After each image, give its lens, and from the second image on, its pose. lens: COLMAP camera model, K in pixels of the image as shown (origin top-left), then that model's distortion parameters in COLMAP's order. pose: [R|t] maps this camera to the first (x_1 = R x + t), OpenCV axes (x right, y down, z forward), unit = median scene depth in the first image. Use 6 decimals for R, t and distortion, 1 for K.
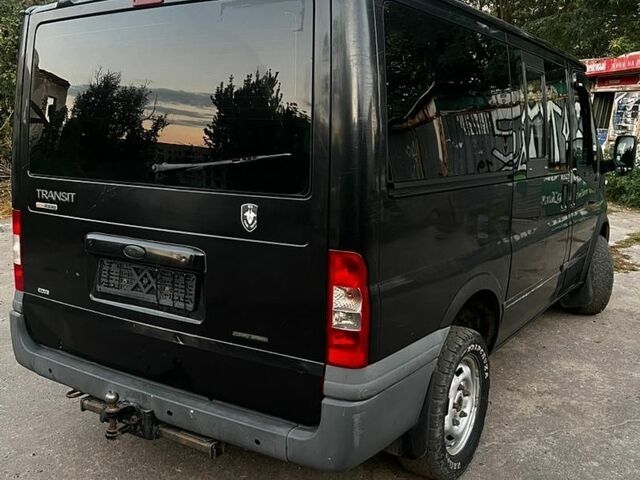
lens RADIAL K [[634.5, 0, 301.3], [0, 634.5, 239.6], [0, 0, 1]] dist [0.107259, -0.275639]
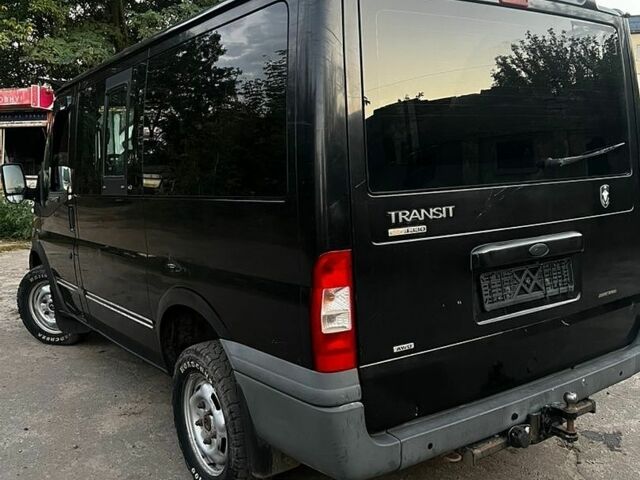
lens RADIAL K [[684.7, 0, 320.0], [0, 684.7, 240.0], [0, 0, 1]] dist [0.138074, -0.002680]
pose [[0.321038, -0.141635, 0.936416, -1.284756], [0.183812, 0.979271, 0.085100, -0.140396], [-0.929058, 0.144804, 0.340417, 0.887903]]
